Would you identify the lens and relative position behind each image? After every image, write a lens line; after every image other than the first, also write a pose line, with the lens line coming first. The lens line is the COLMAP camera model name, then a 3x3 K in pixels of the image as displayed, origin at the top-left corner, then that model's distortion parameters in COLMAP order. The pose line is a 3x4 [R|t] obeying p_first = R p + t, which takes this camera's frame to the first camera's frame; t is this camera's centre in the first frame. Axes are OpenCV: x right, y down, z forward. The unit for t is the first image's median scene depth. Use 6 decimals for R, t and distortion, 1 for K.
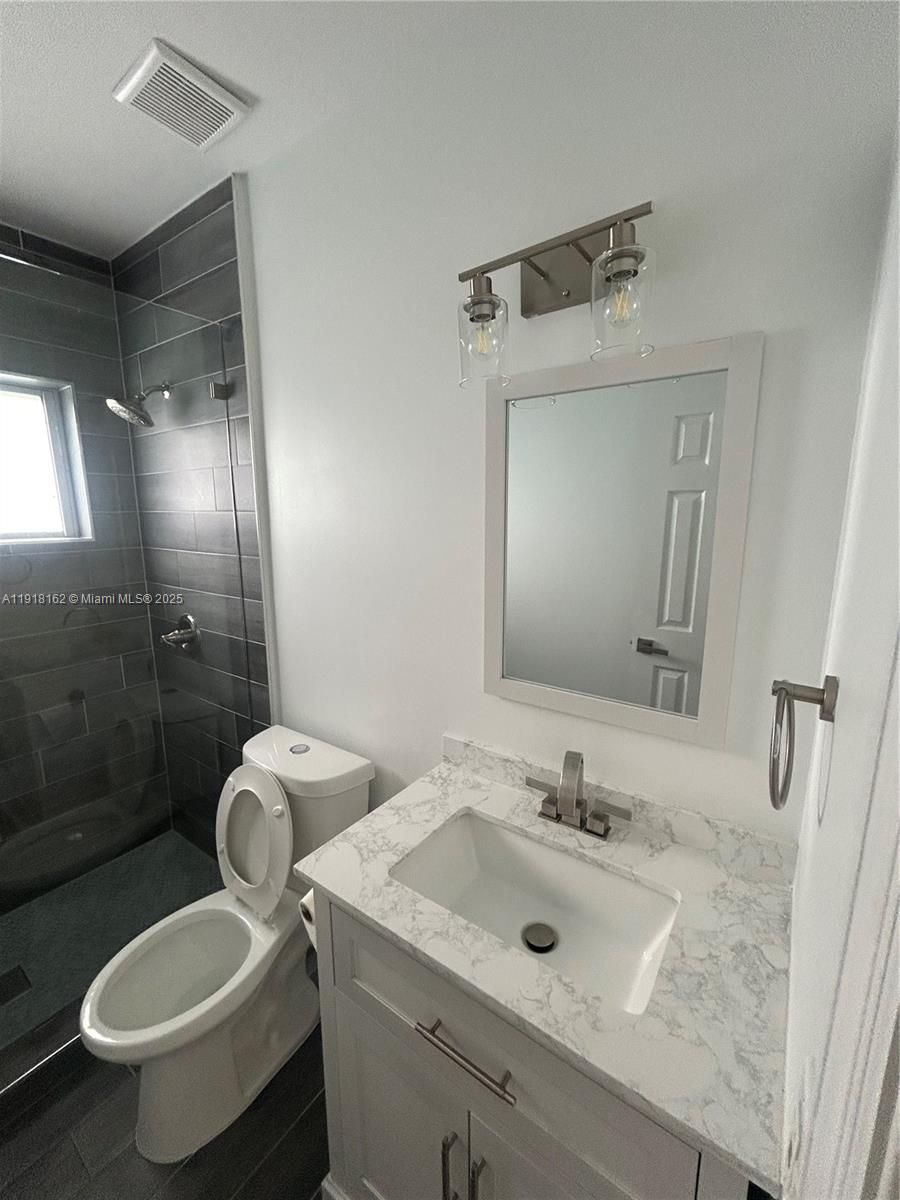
lens RADIAL K [[488.6, 0, 450.0], [0, 488.6, 600.0], [0, 0, 1]] dist [-0.000317, 0.000085]
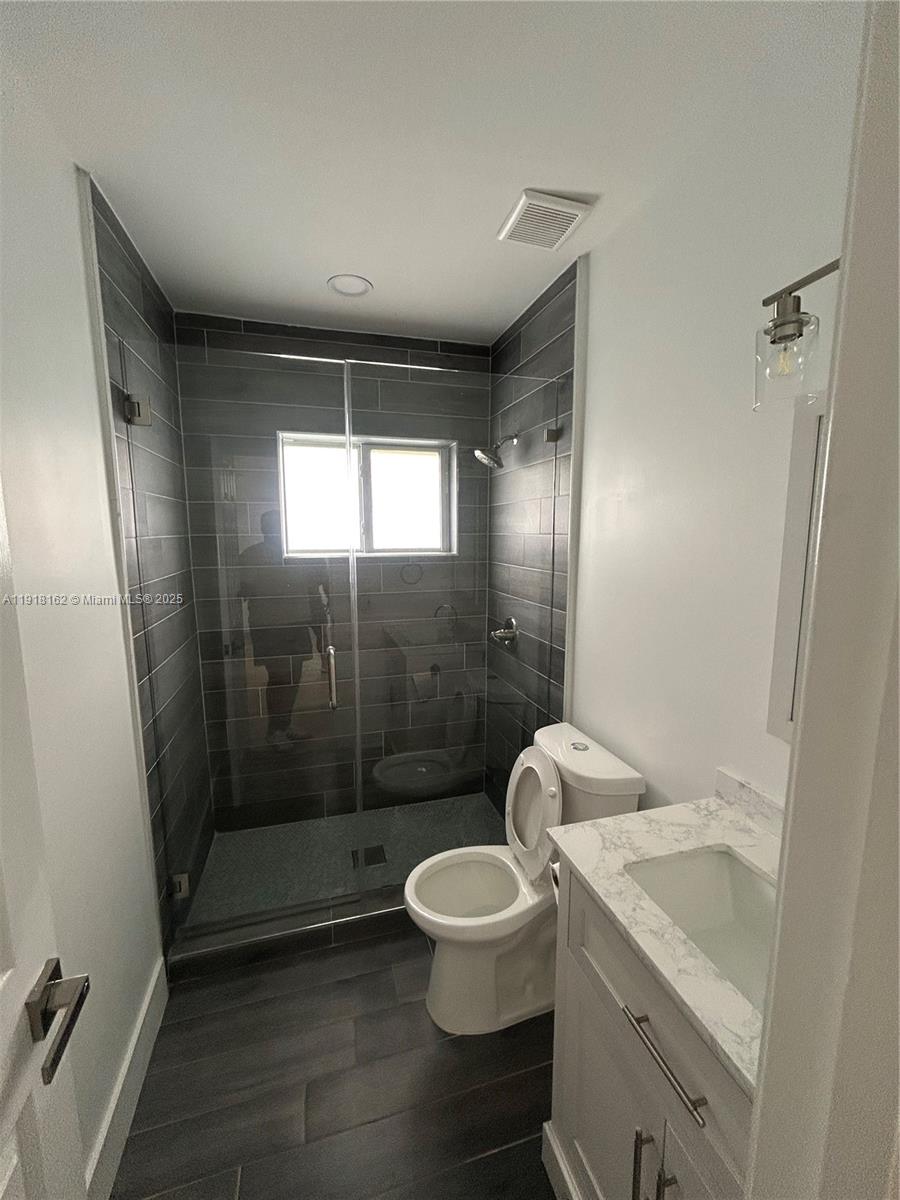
lens RADIAL K [[488.6, 0, 450.0], [0, 488.6, 600.0], [0, 0, 1]] dist [-0.000317, 0.000085]
pose [[0.786123, 0.086551, -0.611981, 0.116029], [-0.112122, 0.993688, -0.003491, 0.010421], [0.607816, 0.071361, 0.790865, -0.086284]]
